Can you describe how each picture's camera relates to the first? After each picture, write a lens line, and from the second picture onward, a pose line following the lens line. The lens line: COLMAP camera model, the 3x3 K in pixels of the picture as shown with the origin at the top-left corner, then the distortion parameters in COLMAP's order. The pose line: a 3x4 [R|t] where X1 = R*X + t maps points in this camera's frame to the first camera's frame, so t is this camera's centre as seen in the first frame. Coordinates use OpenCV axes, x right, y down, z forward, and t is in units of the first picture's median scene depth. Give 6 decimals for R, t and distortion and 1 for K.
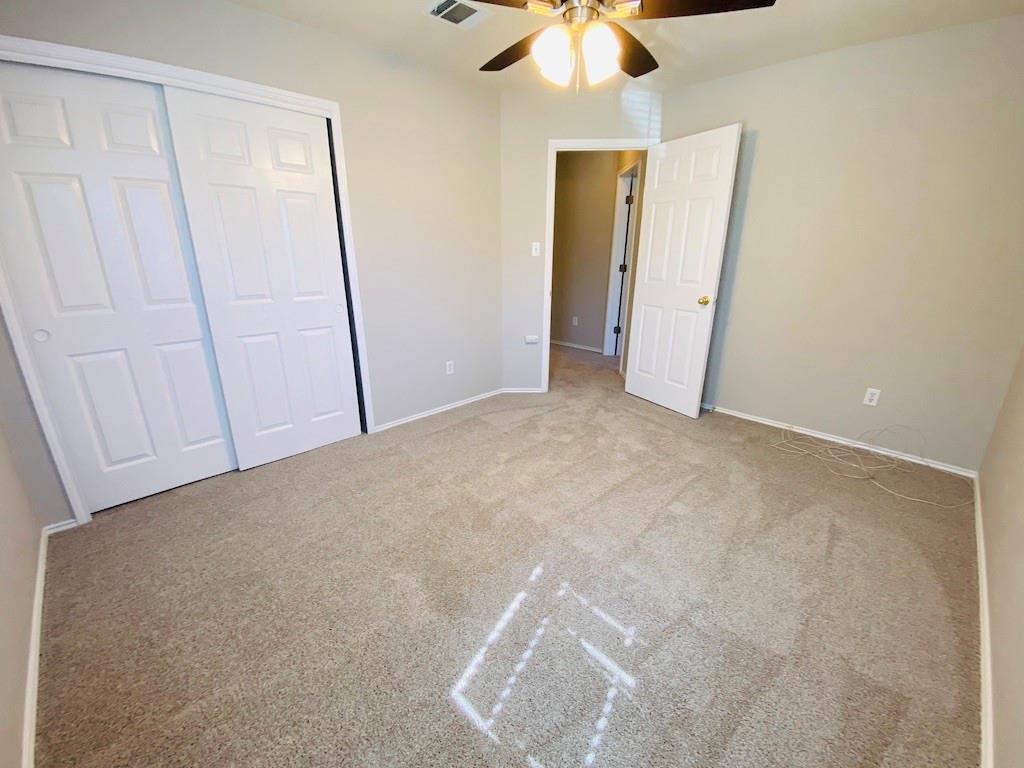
lens RADIAL K [[415.0, 0, 512.0], [0, 415.0, 384.0], [0, 0, 1]] dist [0.018920, -0.019924]
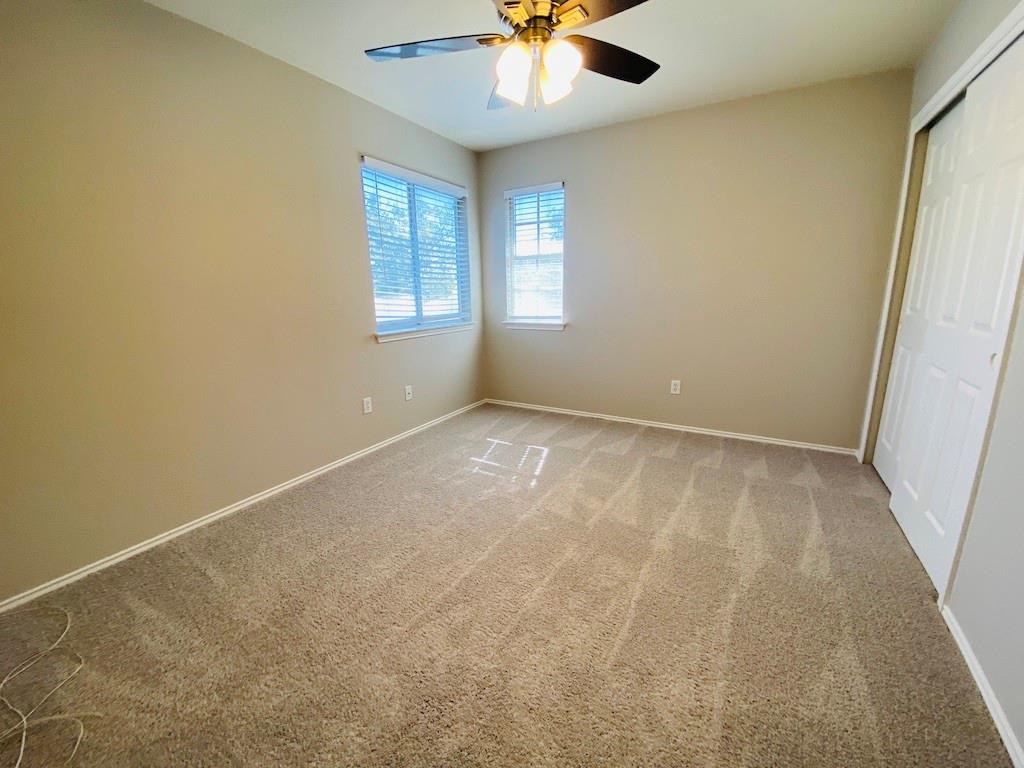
lens RADIAL K [[415.0, 0, 512.0], [0, 415.0, 384.0], [0, 0, 1]] dist [0.018920, -0.019924]
pose [[-0.959302, 0.077753, -0.271467, 0.559534], [-0.070156, 0.865580, 0.495832, -0.648133], [0.273529, 0.494698, -0.824898, 2.231758]]
